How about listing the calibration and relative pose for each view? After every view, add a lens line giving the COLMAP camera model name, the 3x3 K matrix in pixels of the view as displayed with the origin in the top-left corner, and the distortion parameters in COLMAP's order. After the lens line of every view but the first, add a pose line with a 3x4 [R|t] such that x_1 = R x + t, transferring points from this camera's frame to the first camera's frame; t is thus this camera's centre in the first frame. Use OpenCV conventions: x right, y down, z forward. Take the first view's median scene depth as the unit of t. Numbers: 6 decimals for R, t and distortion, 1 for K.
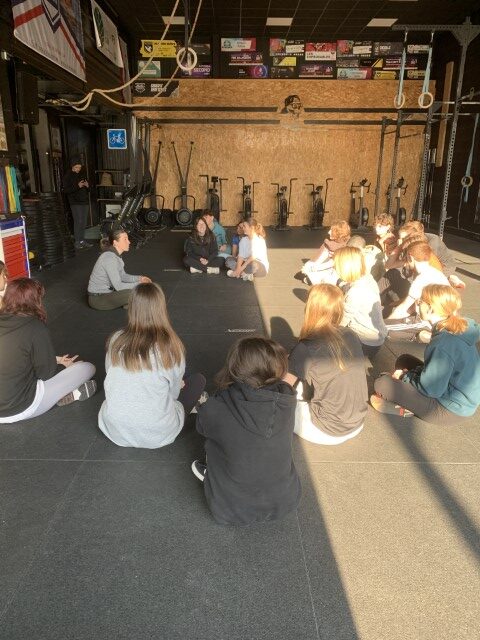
lens RADIAL K [[489.2, 0, 240.0], [0, 489.2, 320.0], [0, 0, 1]] dist [0.006885, 0.009981]
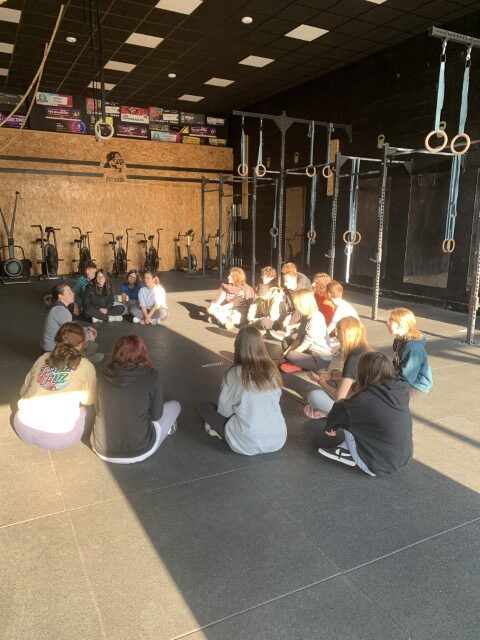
lens RADIAL K [[489.2, 0, 240.0], [0, 489.2, 320.0], [0, 0, 1]] dist [0.006885, 0.009981]
pose [[0.890193, -0.086069, 0.447381, -0.155060], [0.124074, 0.990675, -0.056290, -0.003411], [-0.438364, 0.105618, 0.892570, -0.029279]]
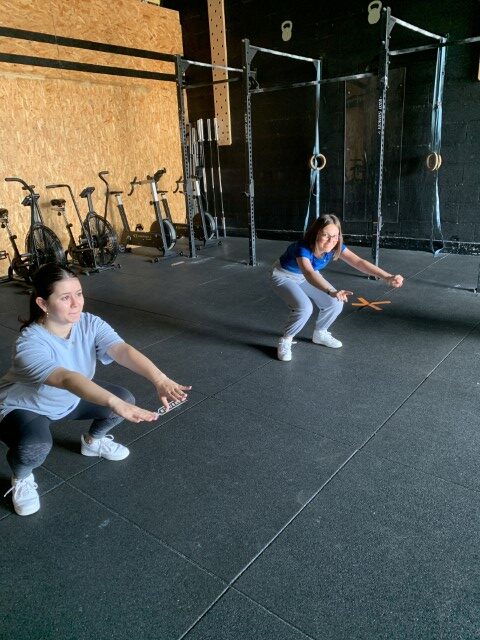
lens RADIAL K [[476.1, 0, 240.0], [0, 476.1, 320.0], [0, 0, 1]] dist [-0.000801, 0.000200]
pose [[0.637067, -0.289523, 0.714369, -0.117812], [0.266098, 0.952409, 0.148693, -0.169860], [-0.723421, 0.095365, 0.683789, 0.545590]]
